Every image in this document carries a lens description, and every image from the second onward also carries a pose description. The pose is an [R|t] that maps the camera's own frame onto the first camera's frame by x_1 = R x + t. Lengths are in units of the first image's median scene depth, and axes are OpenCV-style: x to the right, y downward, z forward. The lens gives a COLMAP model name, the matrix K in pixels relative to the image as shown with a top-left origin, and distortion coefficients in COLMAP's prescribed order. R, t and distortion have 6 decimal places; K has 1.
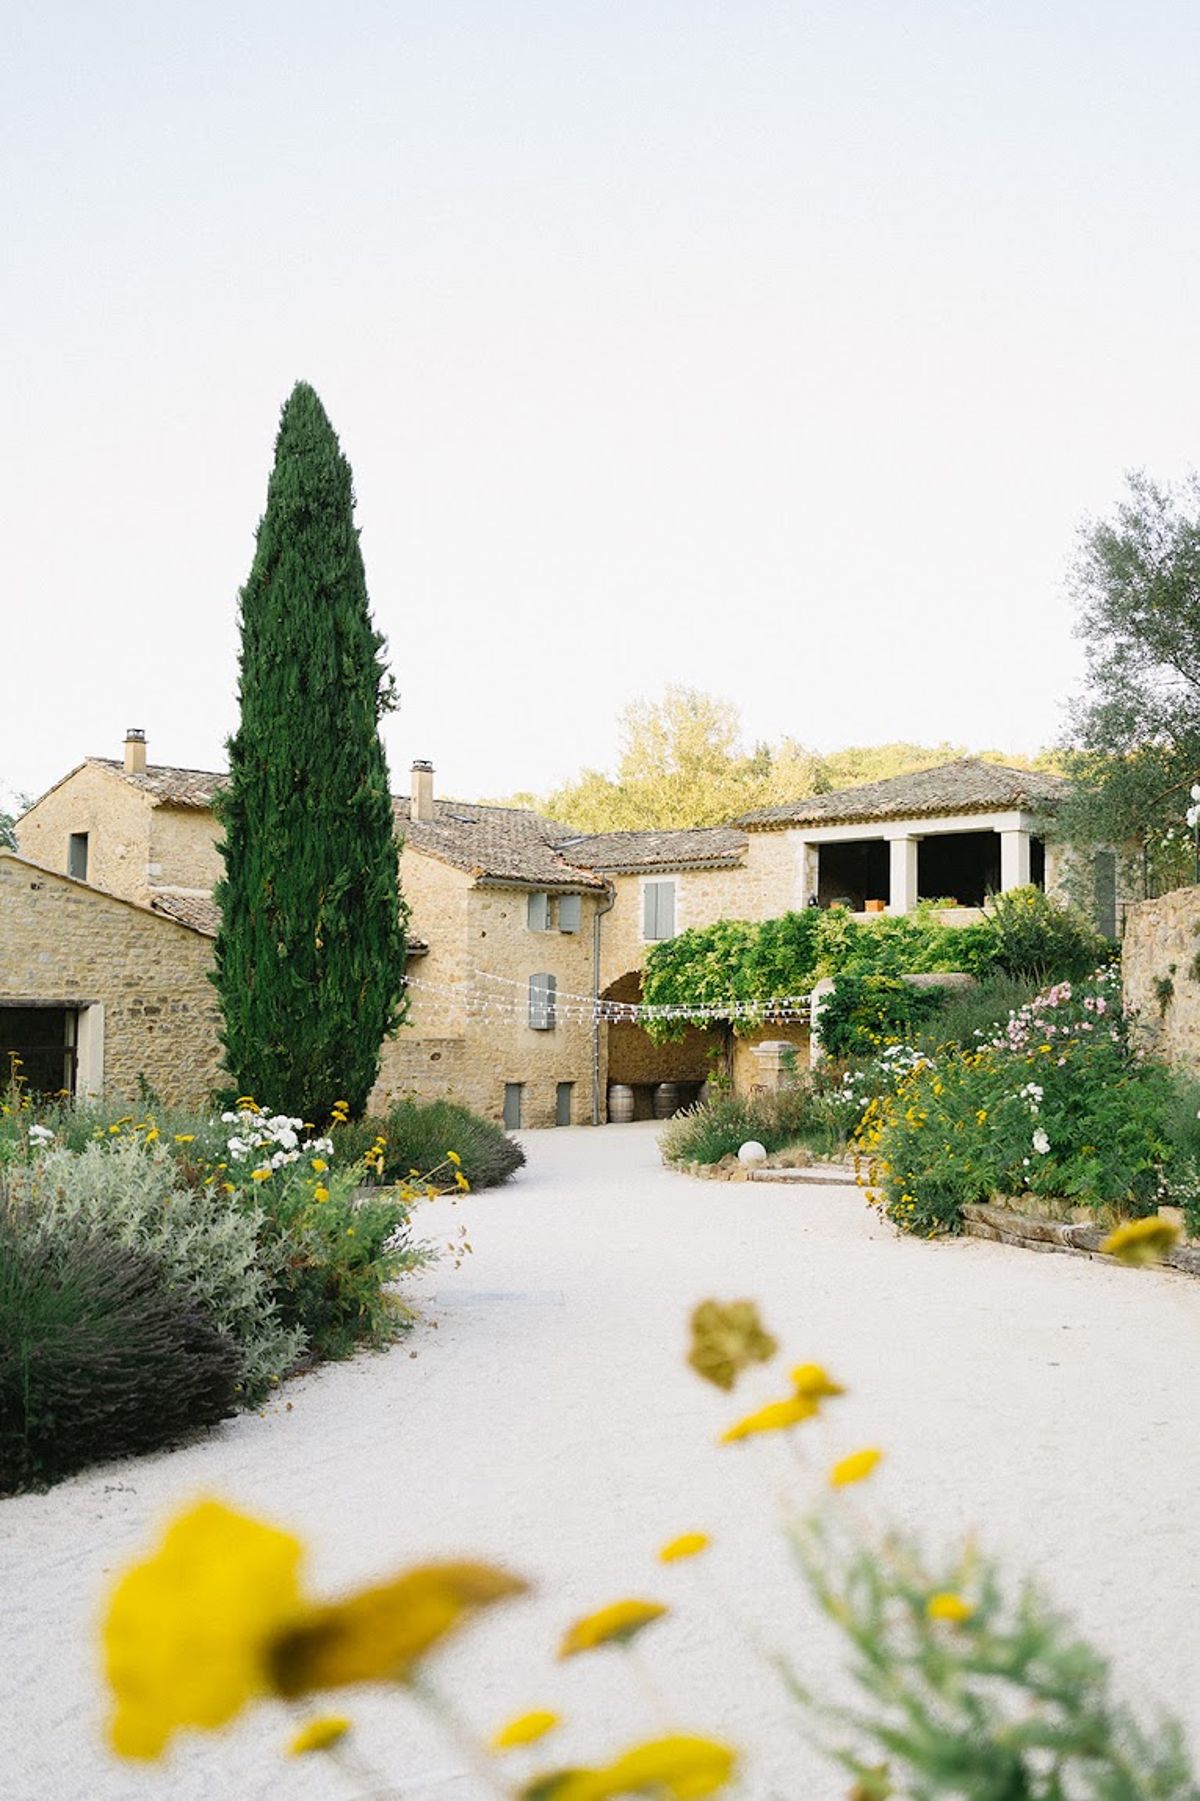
lens RADIAL K [[2718.7, 0, 600.0], [0, 2718.7, 900.5], [0, 0, 1]] dist [0.016731, 0.004556]
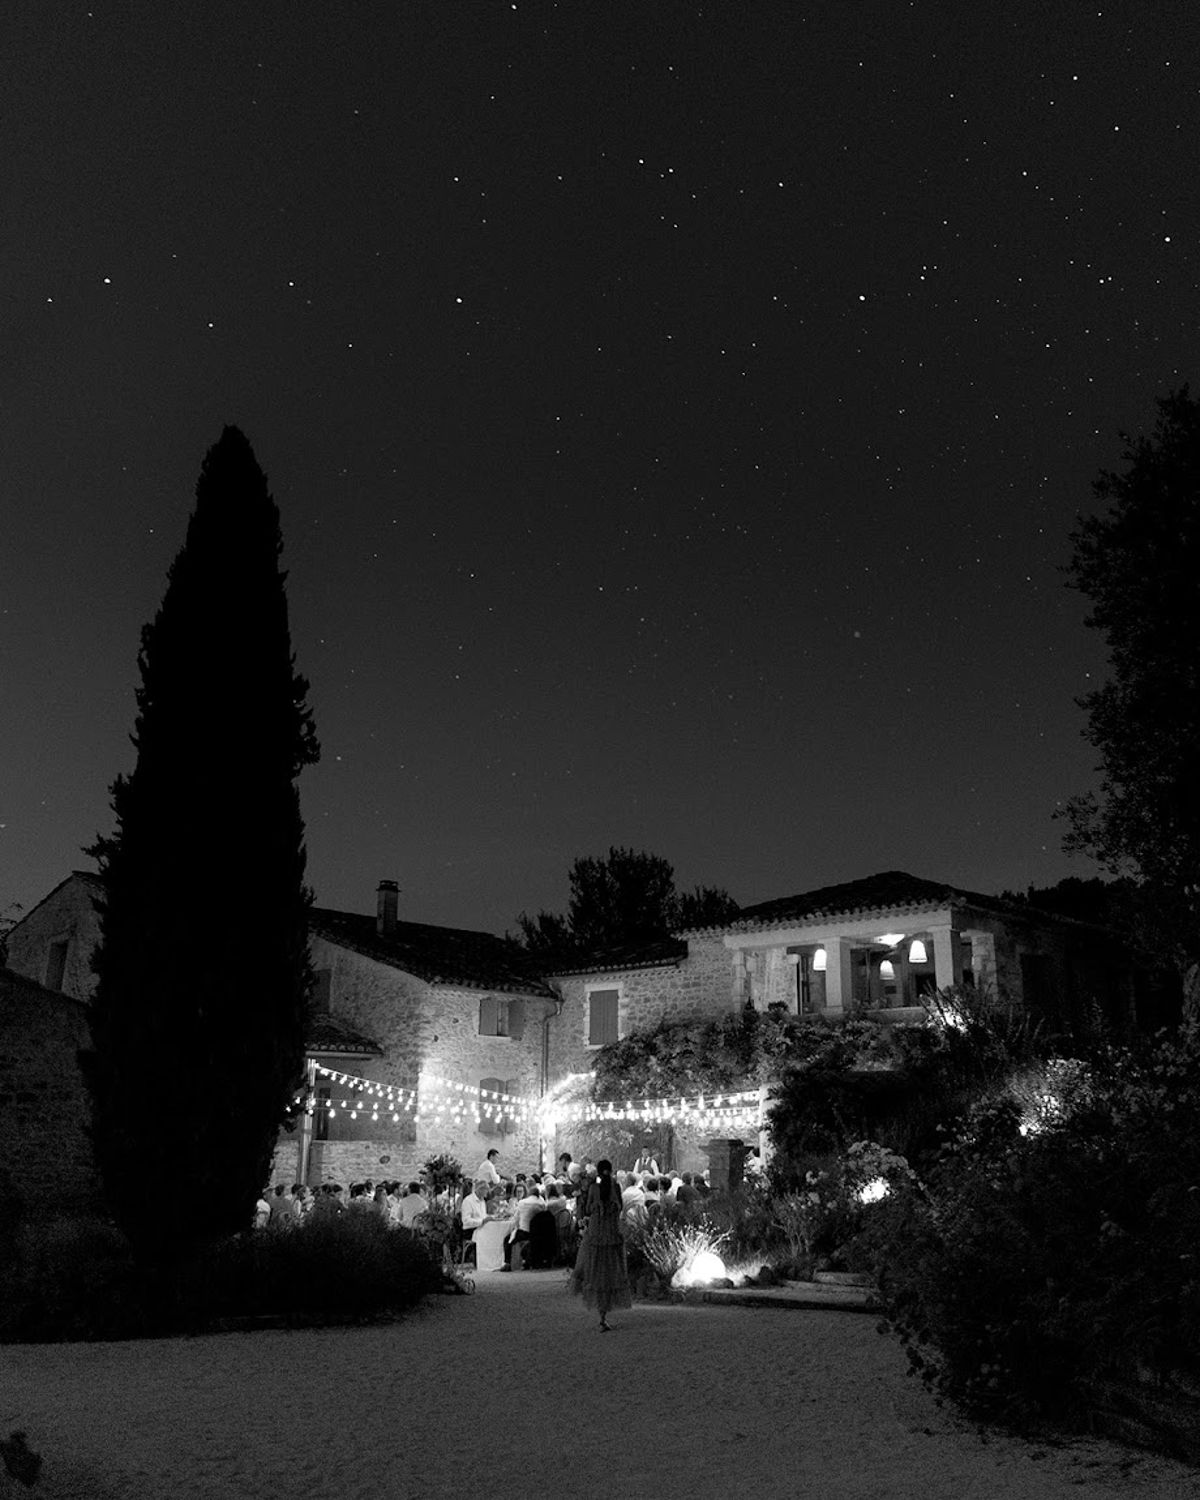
lens RADIAL K [[1393.4, 0, 600.0], [0, 1393.4, 750.0], [0, 0, 1]] dist [-0.012246, 0.008816]
pose [[0.999904, 0.003656, 0.013362, 0.013369], [-0.000342, 0.970763, -0.240041, 0.035025], [-0.013849, 0.240013, 0.970671, 0.475588]]
